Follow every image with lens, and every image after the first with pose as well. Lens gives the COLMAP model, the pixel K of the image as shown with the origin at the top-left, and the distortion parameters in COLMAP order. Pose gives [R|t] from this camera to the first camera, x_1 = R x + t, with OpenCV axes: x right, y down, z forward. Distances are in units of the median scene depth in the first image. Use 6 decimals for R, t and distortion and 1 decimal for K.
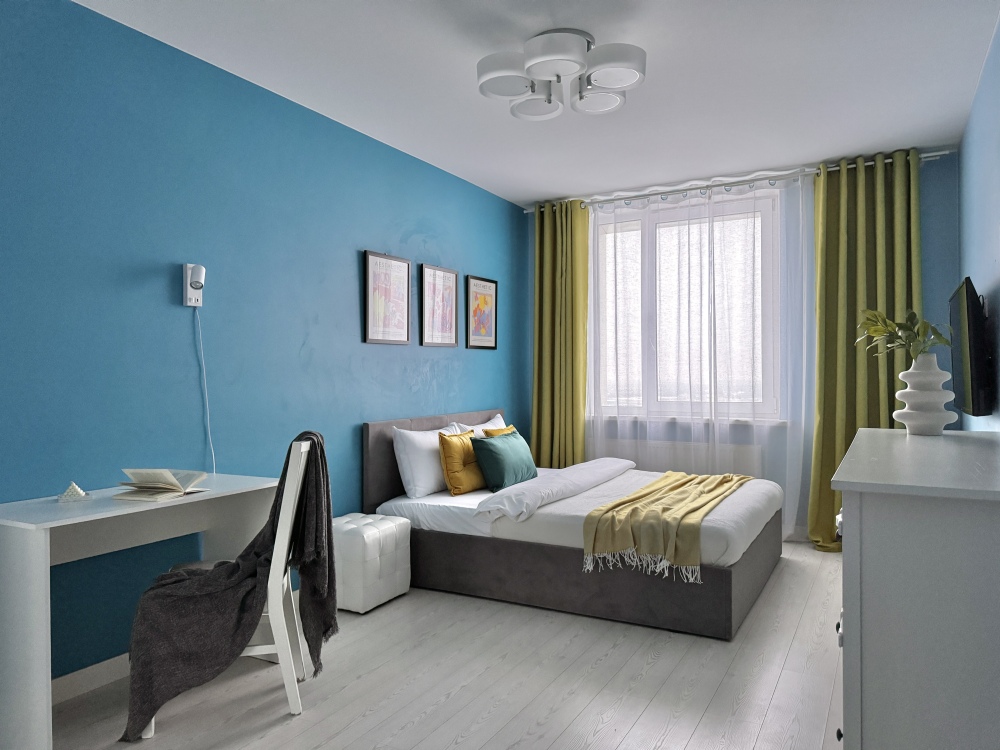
lens RADIAL K [[738.6, 0, 500.0], [0, 738.6, 375.7], [0, 0, 1]] dist [0.026522, -0.028801]
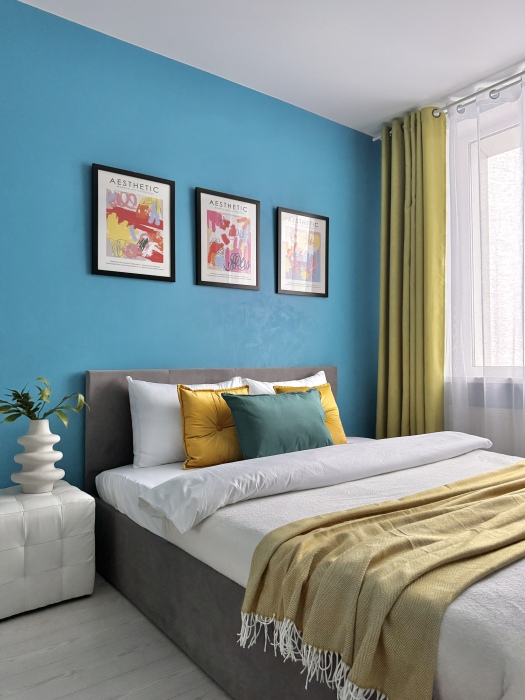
lens RADIAL K [[517.0, 0, 266.7], [0, 517.0, 354.3], [0, 0, 1]] dist [0.026522, -0.028801]
pose [[0.908105, 0.001513, -0.418739, 0.201433], [-0.005663, 0.999946, -0.008667, 0.040859], [0.418704, 0.010242, 0.908065, 0.461952]]
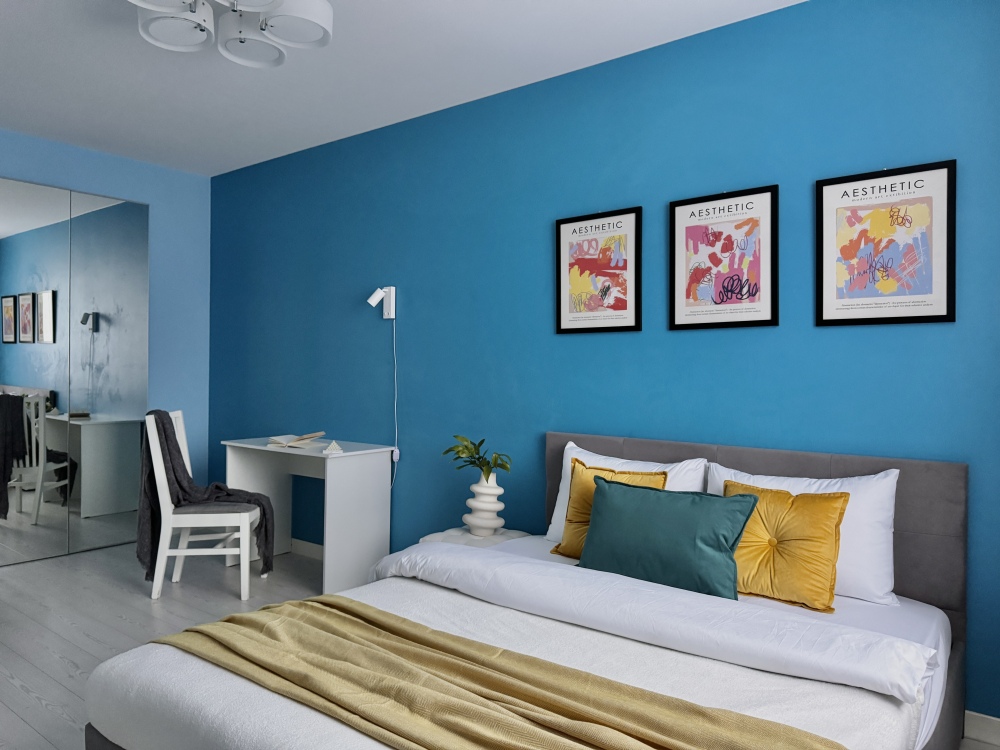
lens RADIAL K [[738.6, 0, 506.1], [0, 738.6, 369.7], [0, 0, 1]] dist [0.026522, -0.028801]
pose [[-0.206046, 0.023209, -0.978267, 0.524741], [0.006995, 0.999728, 0.022245, -0.020125], [0.978517, -0.002260, -0.206152, 0.927470]]
